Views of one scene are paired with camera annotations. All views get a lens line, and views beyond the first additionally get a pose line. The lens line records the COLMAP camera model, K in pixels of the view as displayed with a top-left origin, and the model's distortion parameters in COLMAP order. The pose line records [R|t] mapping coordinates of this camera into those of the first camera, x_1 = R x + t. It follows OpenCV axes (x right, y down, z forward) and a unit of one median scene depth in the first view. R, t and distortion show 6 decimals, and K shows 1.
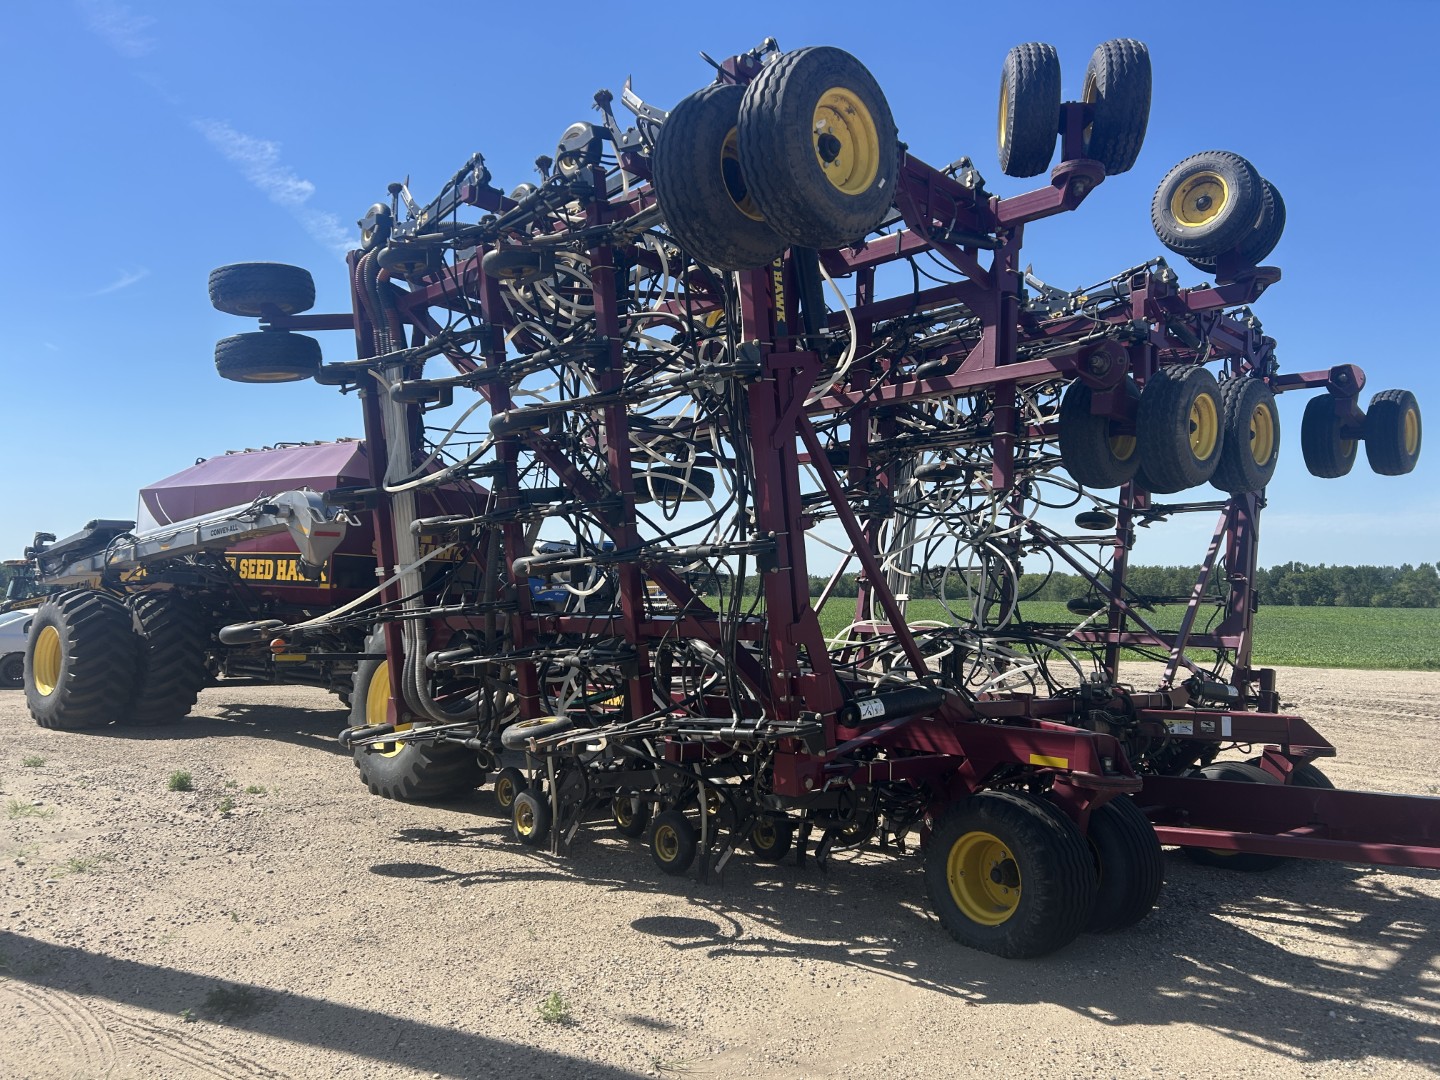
lens RADIAL K [[1081.9, 0, 725.9], [0, 1081.9, 537.3], [0, 0, 1]] dist [0.042133, -0.041417]
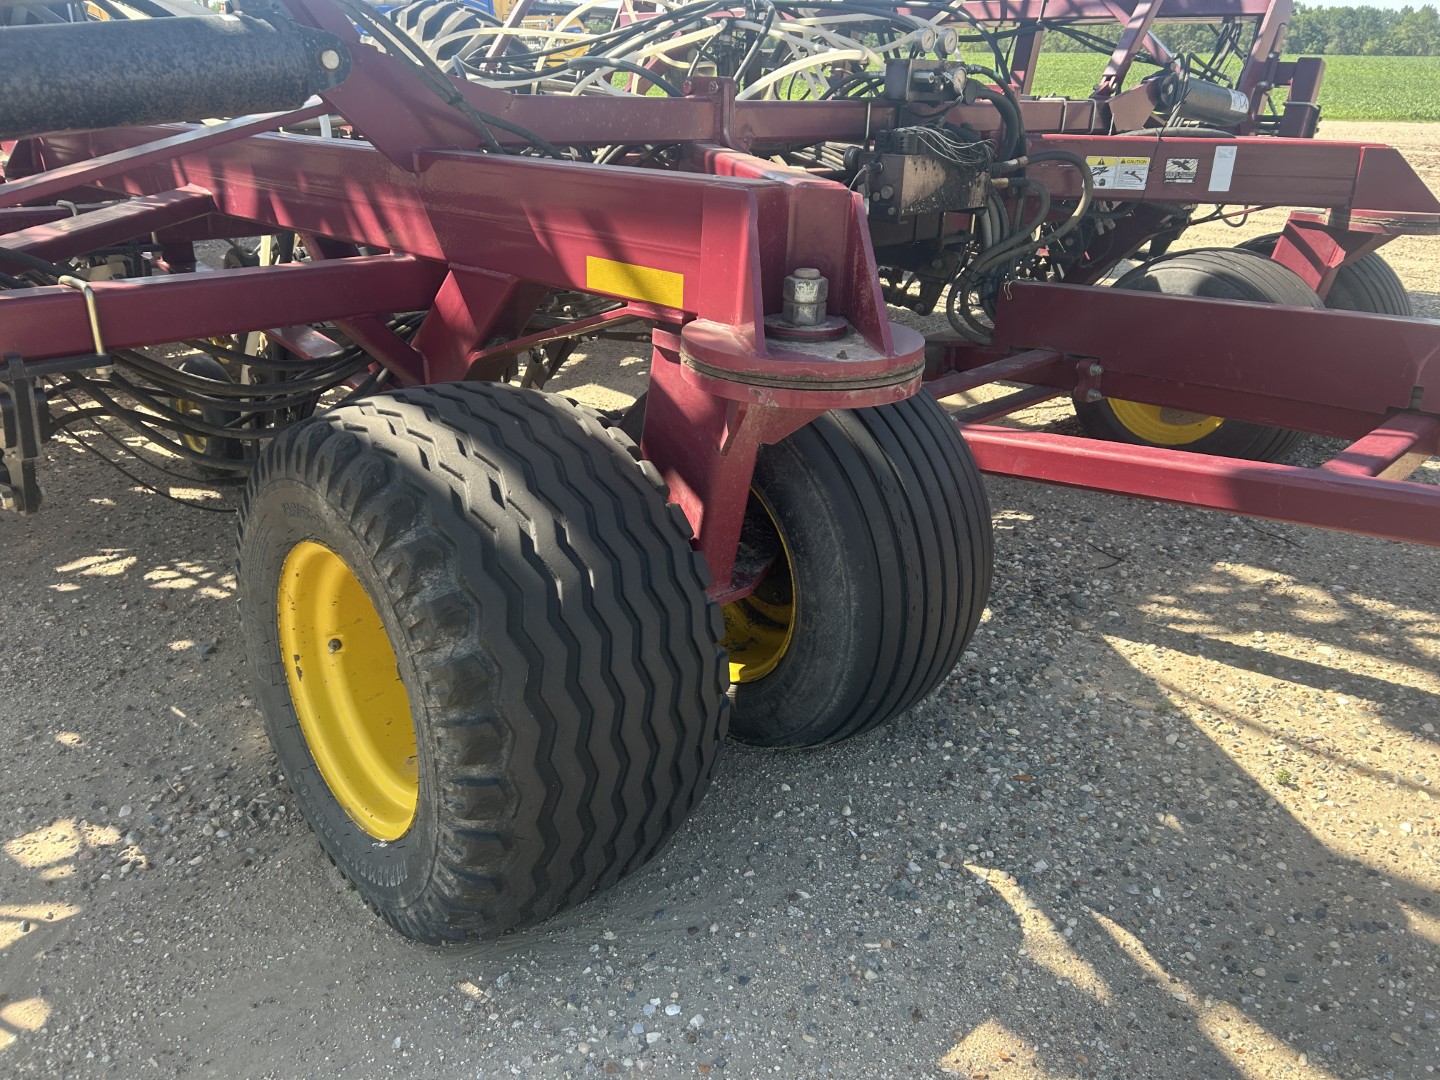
lens RADIAL K [[1081.9, 0, 709.4], [0, 1081.9, 532.8], [0, 0, 1]] dist [0.042133, -0.041417]
pose [[0.999406, -0.020342, 0.027832, 0.234248], [0.005527, 0.891450, 0.453086, 0.102699], [-0.034028, -0.452663, 0.891032, 0.542480]]
